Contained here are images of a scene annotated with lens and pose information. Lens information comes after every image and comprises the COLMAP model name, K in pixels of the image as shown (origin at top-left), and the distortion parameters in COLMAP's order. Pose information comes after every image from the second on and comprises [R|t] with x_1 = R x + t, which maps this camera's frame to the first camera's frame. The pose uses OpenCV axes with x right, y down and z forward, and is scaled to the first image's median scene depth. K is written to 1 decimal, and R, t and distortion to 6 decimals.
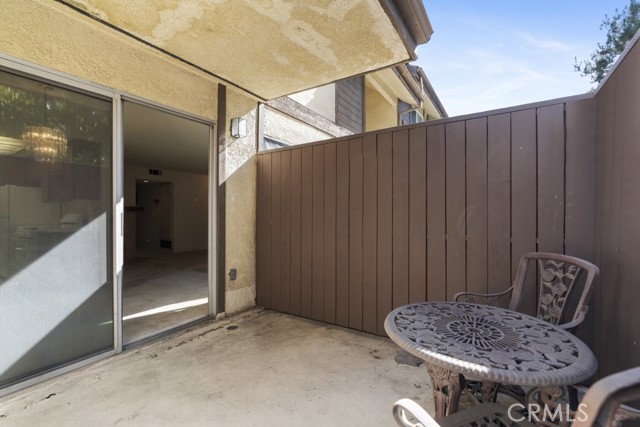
lens RADIAL K [[290.9, 0, 318.4], [0, 290.9, 215.5], [0, 0, 1]] dist [-0.002786, -0.000521]
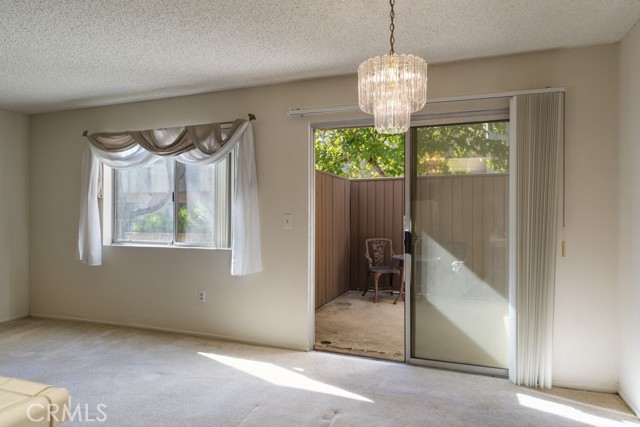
lens RADIAL K [[403.2, 0, 319.2], [0, 403.2, 218.7], [0, 0, 1]] dist [0.006795, 0.000881]
pose [[-0.224449, -0.013571, 0.974391, -1.867926], [-0.000592, 0.999905, 0.013790, -0.077458], [-0.974486, 0.002518, -0.224435, 1.501782]]
